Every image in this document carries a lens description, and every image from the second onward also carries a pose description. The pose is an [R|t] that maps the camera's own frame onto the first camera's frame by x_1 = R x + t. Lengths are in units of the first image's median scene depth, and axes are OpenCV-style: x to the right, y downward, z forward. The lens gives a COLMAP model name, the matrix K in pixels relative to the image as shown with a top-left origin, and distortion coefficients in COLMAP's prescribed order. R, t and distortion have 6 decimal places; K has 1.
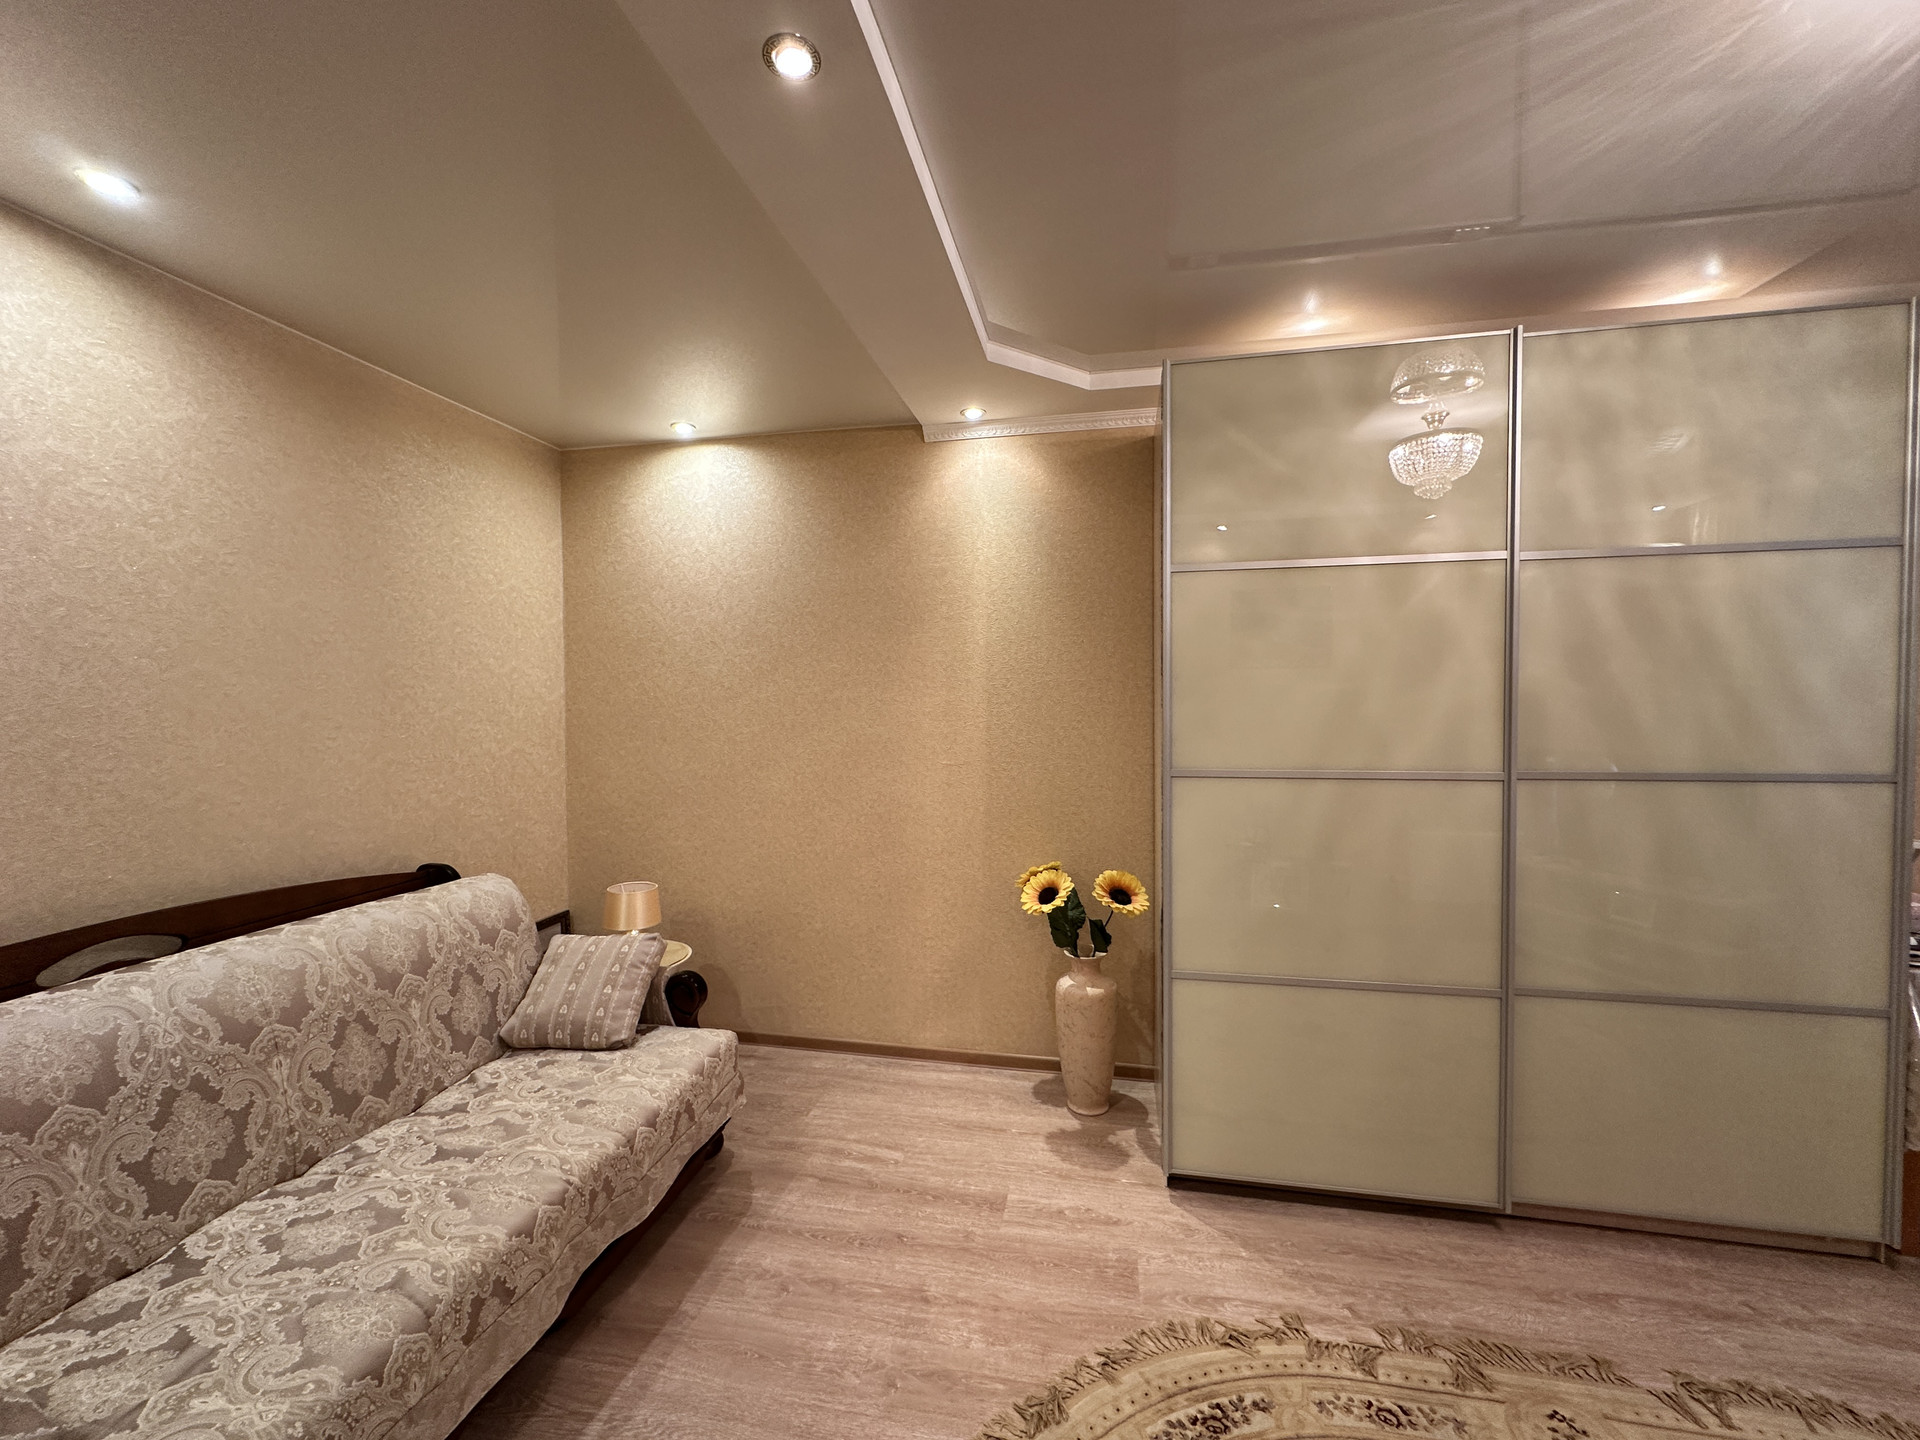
lens RADIAL K [[770.6, 0, 960.0], [0, 770.6, 720.0], [0, 0, 1]] dist [-0.002440, 0.000027]
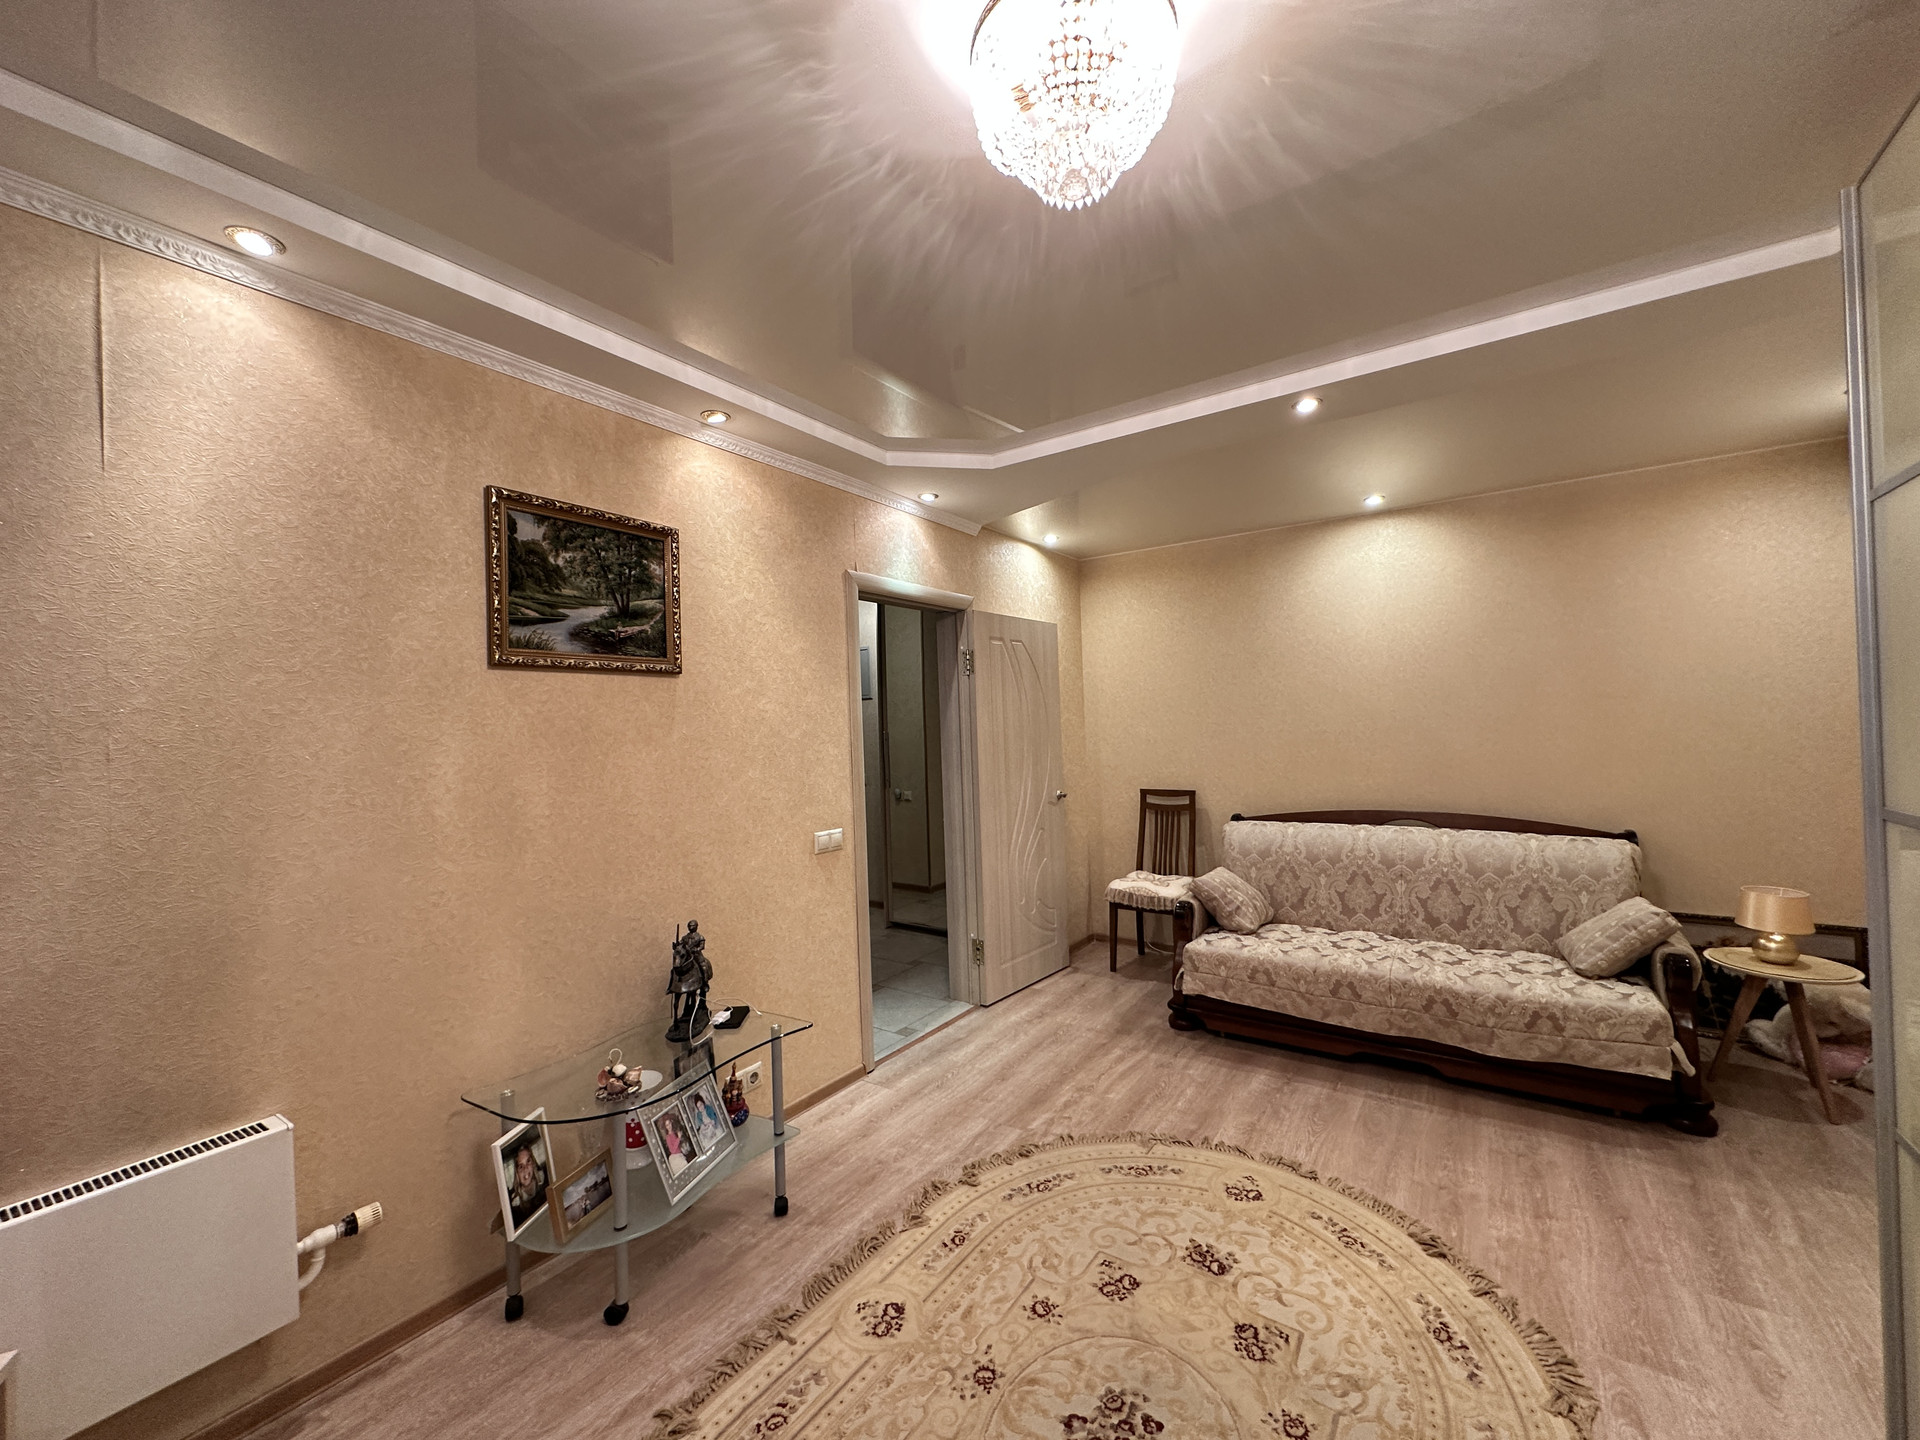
lens RADIAL K [[770.6, 0, 960.0], [0, 770.6, 720.0], [0, 0, 1]] dist [-0.002440, 0.000027]
pose [[-0.395758, 0.005878, -0.918336, 1.433969], [-0.004095, 0.999958, 0.008165, -0.014826], [0.918346, 0.006992, -0.395718, 0.670577]]
